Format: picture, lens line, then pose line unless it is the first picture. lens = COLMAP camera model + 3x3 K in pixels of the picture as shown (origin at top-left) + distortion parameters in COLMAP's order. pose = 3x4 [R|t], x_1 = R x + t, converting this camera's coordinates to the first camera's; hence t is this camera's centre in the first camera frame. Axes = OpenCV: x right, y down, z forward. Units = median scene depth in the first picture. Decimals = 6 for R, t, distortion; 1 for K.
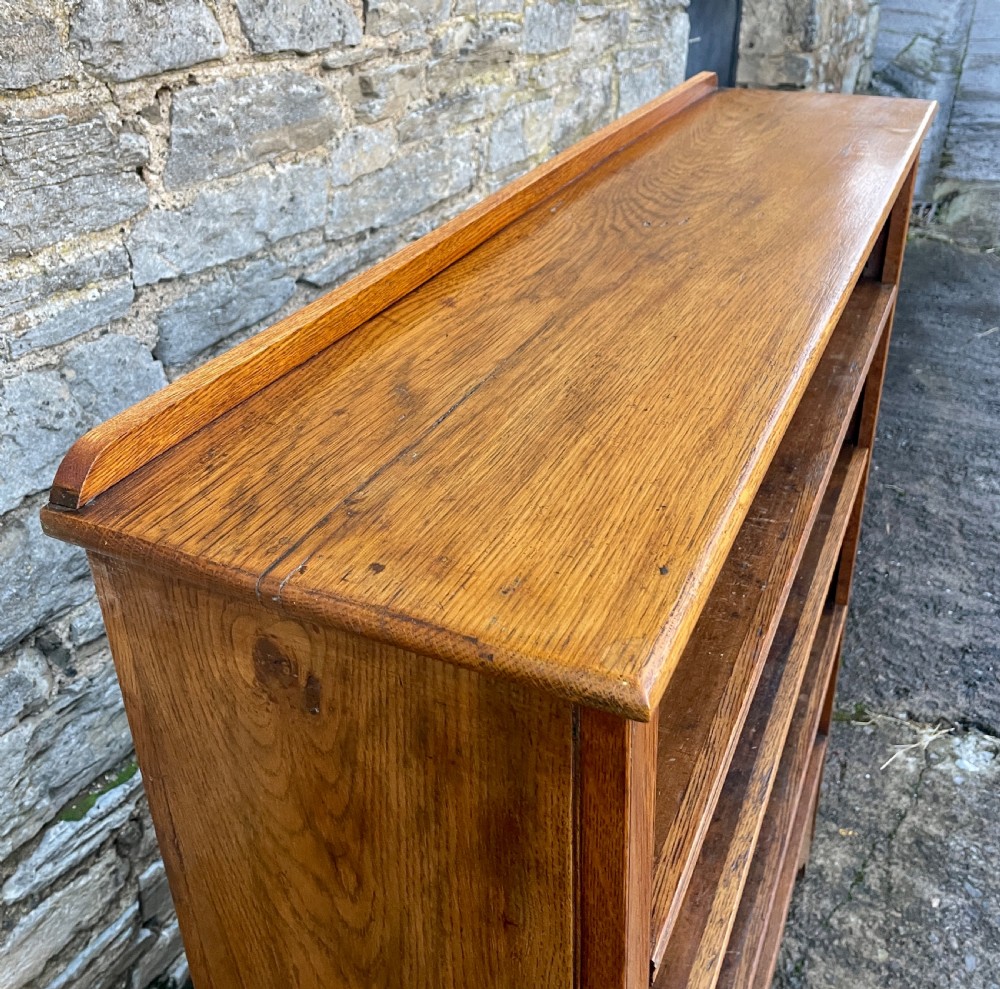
lens RADIAL K [[1027.8, 0, 524.1], [0, 1027.8, 390.5], [0, 0, 1]] dist [0.010704, 0.000000]
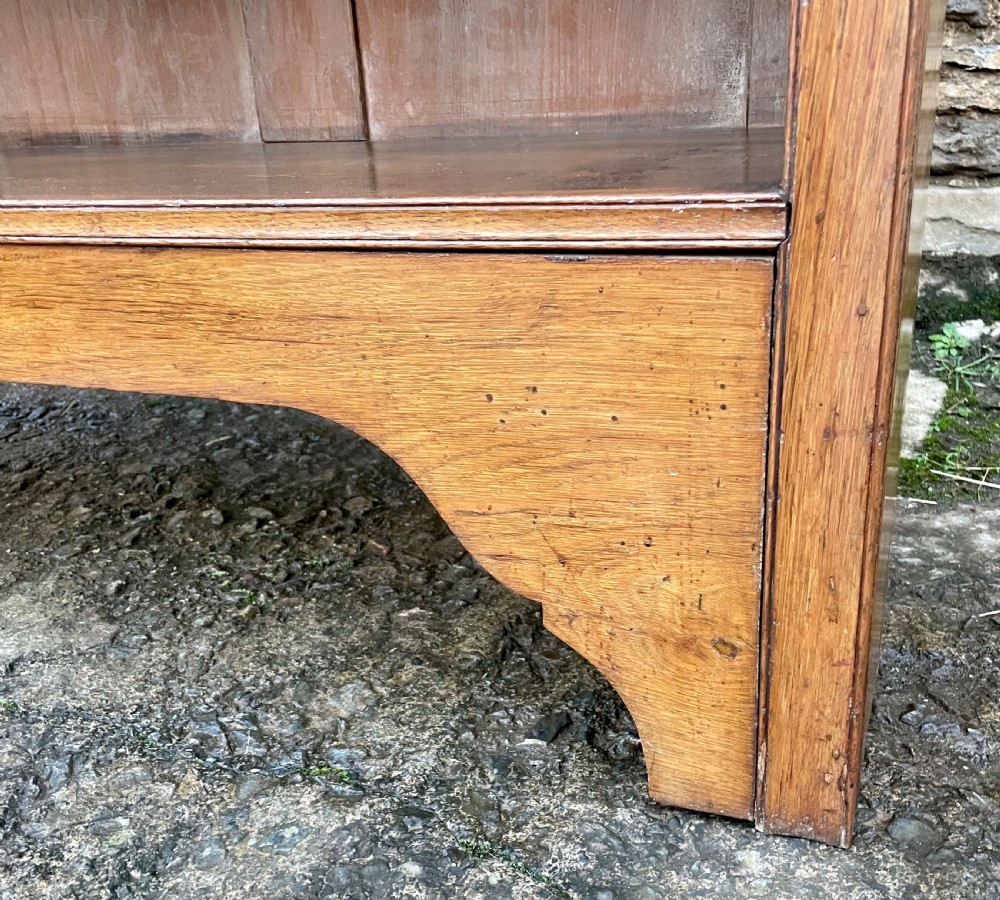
lens RADIAL K [[1057.6, 0, 534.9], [0, 1057.6, 493.0], [0, 0, 1]] dist [0.054835, 0.000000]
pose [[0.052747, 0.402443, -0.913924, 0.679879], [-0.390601, 0.850598, 0.352014, 0.430563], [0.919048, 0.338412, 0.202061, 1.210627]]
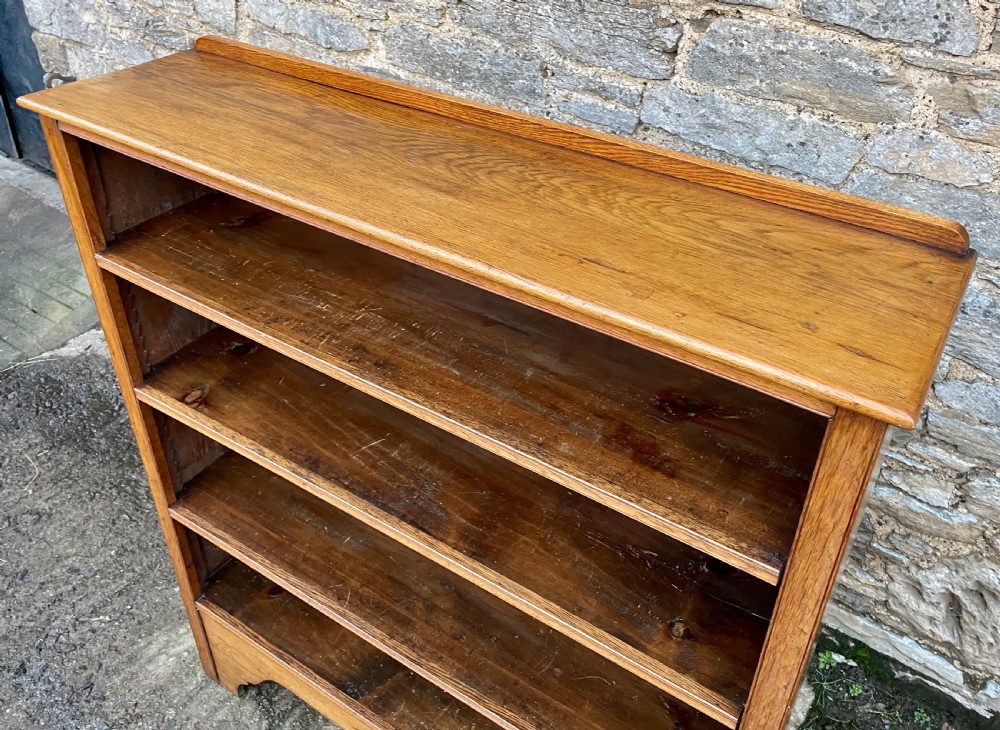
lens RADIAL K [[834.7, 0, 514.7], [0, 834.7, 314.8], [0, 0, 1]] dist [0.077358, -0.109965]
pose [[-0.152050, 0.563462, -0.812029, 0.786497], [-0.451001, 0.691508, 0.564282, -0.483793], [0.879477, 0.452025, 0.148978, 0.697225]]
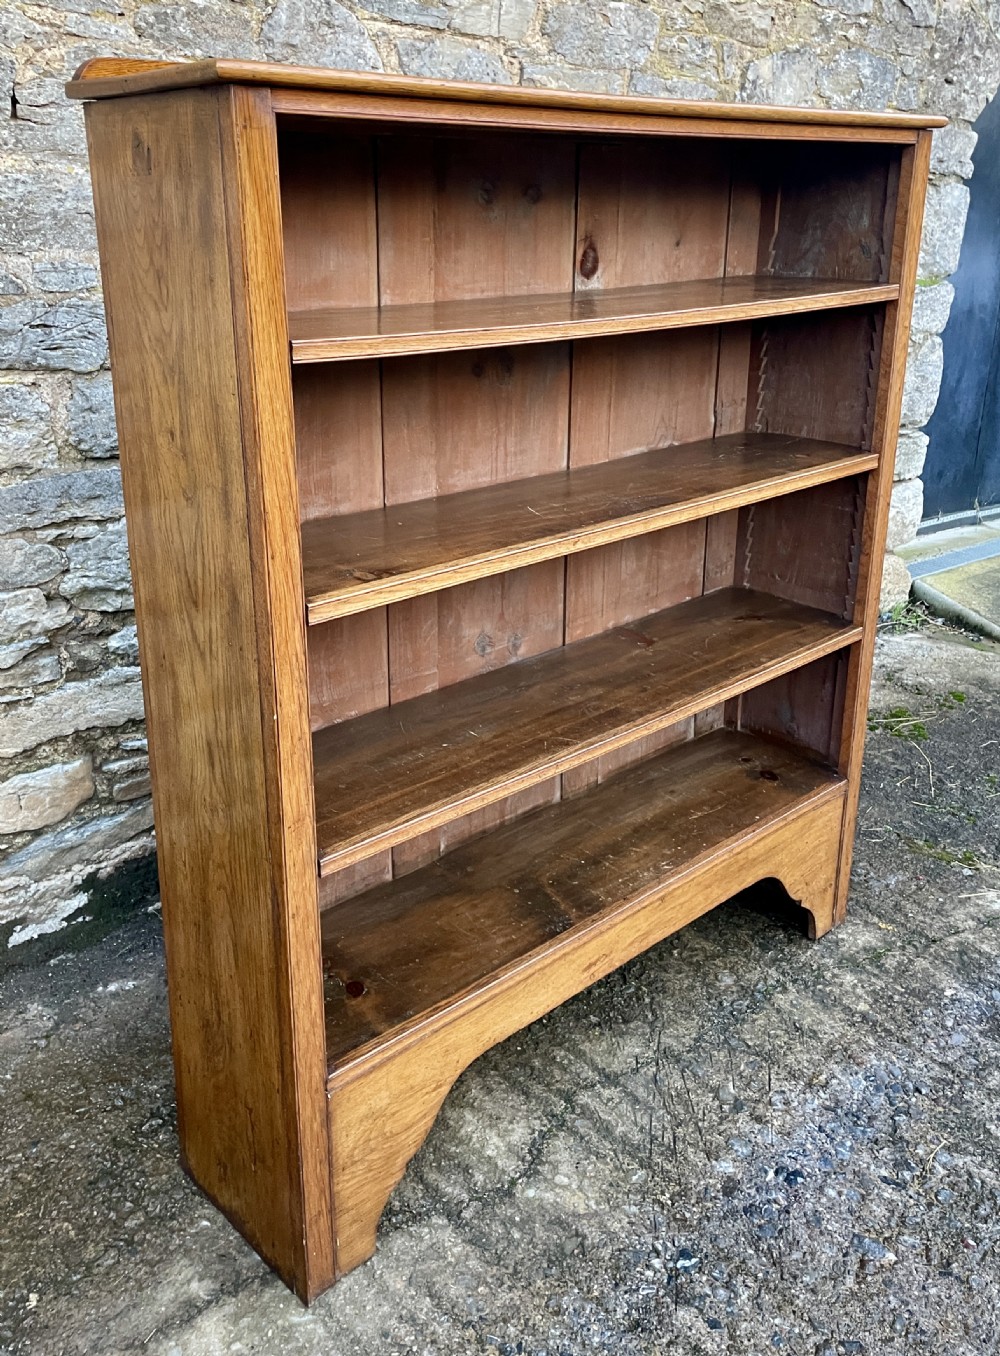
lens RADIAL K [[1190.7, 0, 494.4], [0, 1190.7, 582.5], [0, 0, 1]] dist [0.084165, -0.115854]
pose [[0.916979, 0.139001, -0.373937, 0.507130], [-0.190725, 0.976023, -0.104891, 0.438619], [0.350391, 0.167502, 0.921504, -0.287035]]
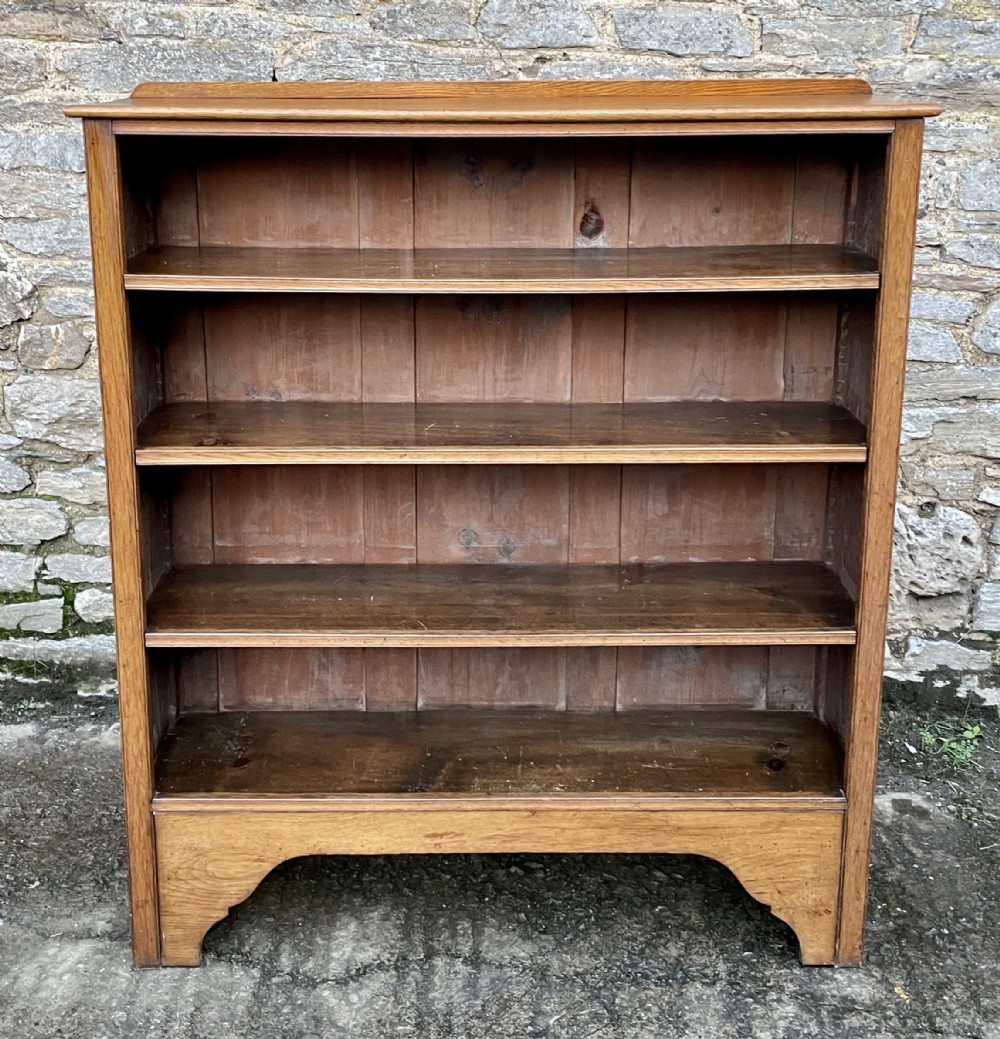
lens RADIAL K [[1341.2, 0, 480.5], [0, 1341.2, 360.8], [0, 0, 1]] dist [0.054648, 0.000000]
pose [[0.406819, 0.227159, -0.884815, 1.468095], [-0.408350, 0.911651, 0.046298, 0.081456], [0.817159, 0.342479, 0.463638, 0.075872]]
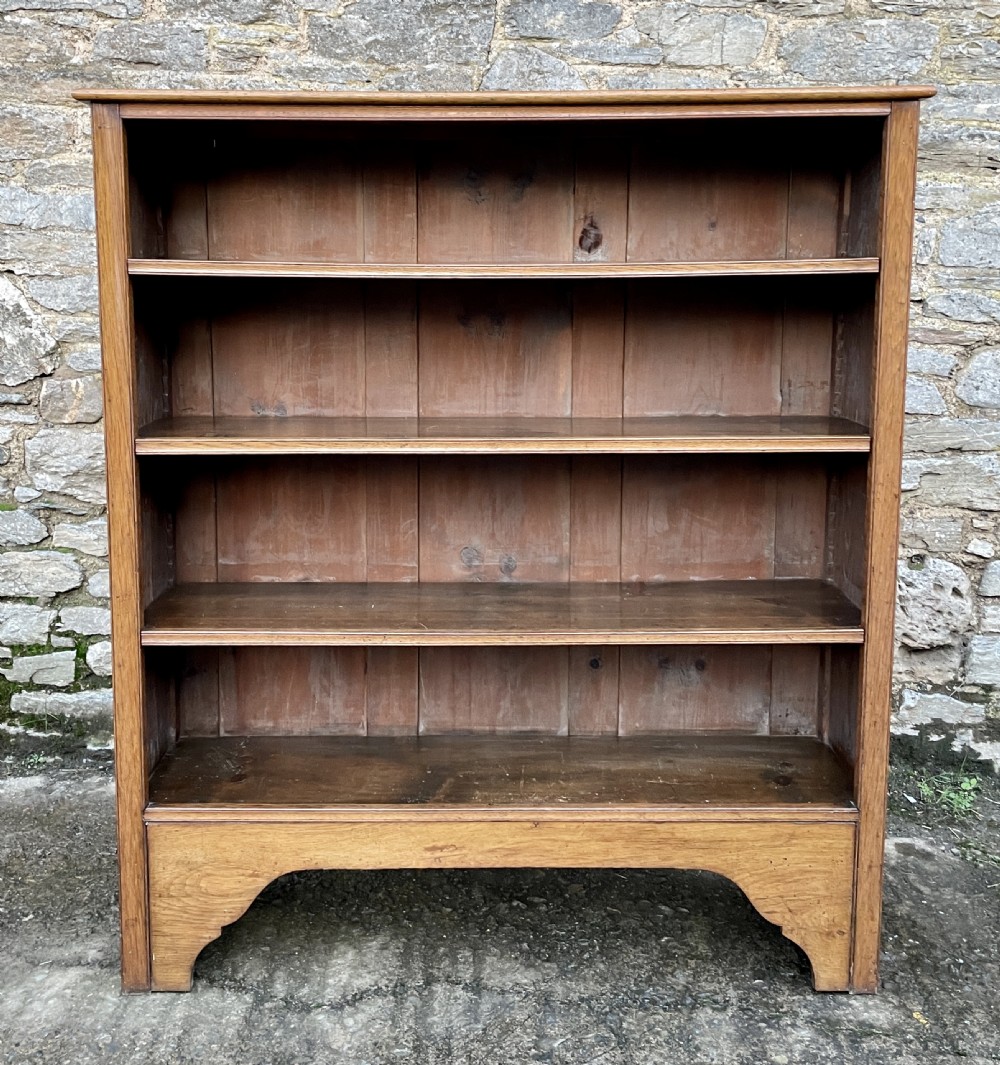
lens RADIAL K [[1181.8, 0, 481.3], [0, 1181.8, 427.0], [0, 0, 1]] dist [0.041153, 0.000000]
pose [[0.403851, 0.135254, -0.904771, 1.355210], [-0.409015, 0.911351, -0.046329, 0.283541], [0.818298, 0.388775, 0.423370, 0.237493]]
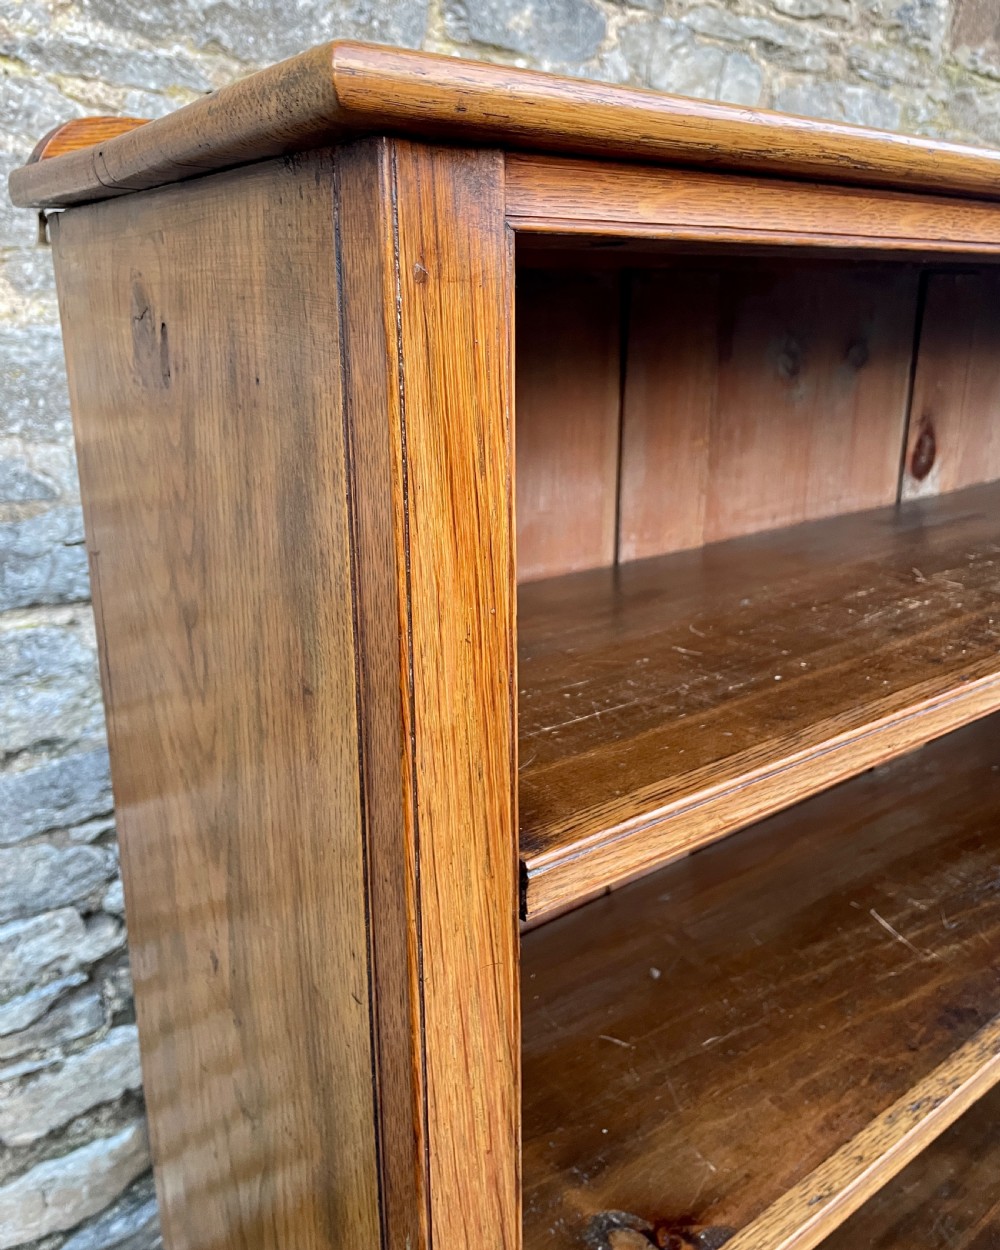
lens RADIAL K [[1026.9, 0, 497.1], [0, 1026.9, 568.8], [0, 0, 1]] dist [0.076353, -0.116769]
pose [[0.883680, 0.129700, -0.449765, 0.144816], [-0.214747, 0.966095, -0.143330, 0.185620], [0.415926, 0.223243, 0.881571, 0.157467]]
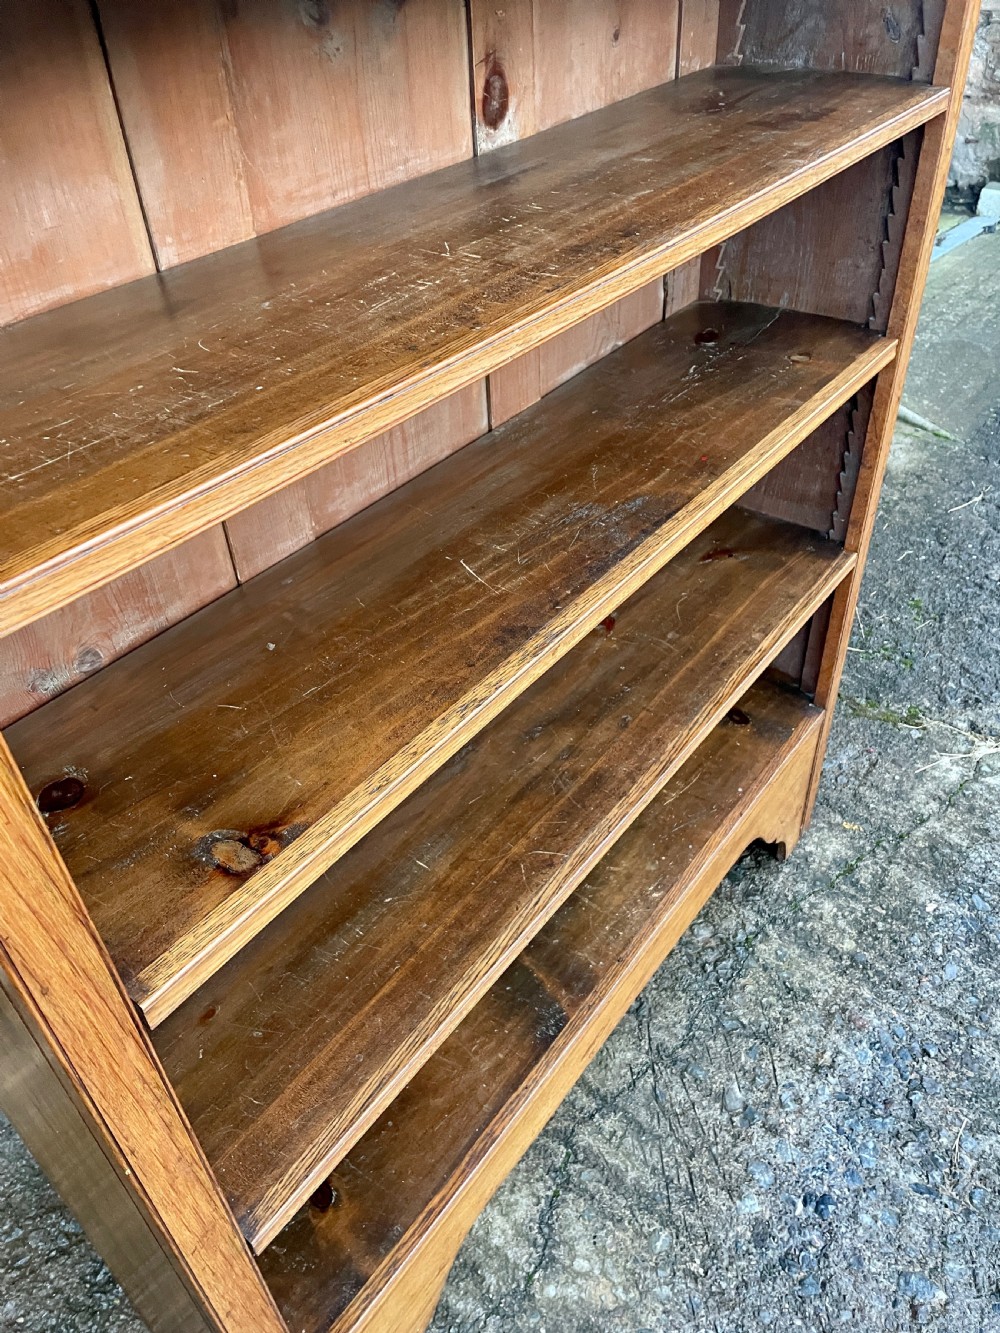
lens RADIAL K [[1013.3, 0, 492.6], [0, 1013.3, 671.9], [0, 0, 1]] dist [0.082878, -0.116943]
pose [[0.970692, 0.119779, -0.208350, 0.257133], [-0.068867, 0.969224, 0.236354, 0.155212], [0.230248, -0.215078, 0.949067, 0.154729]]
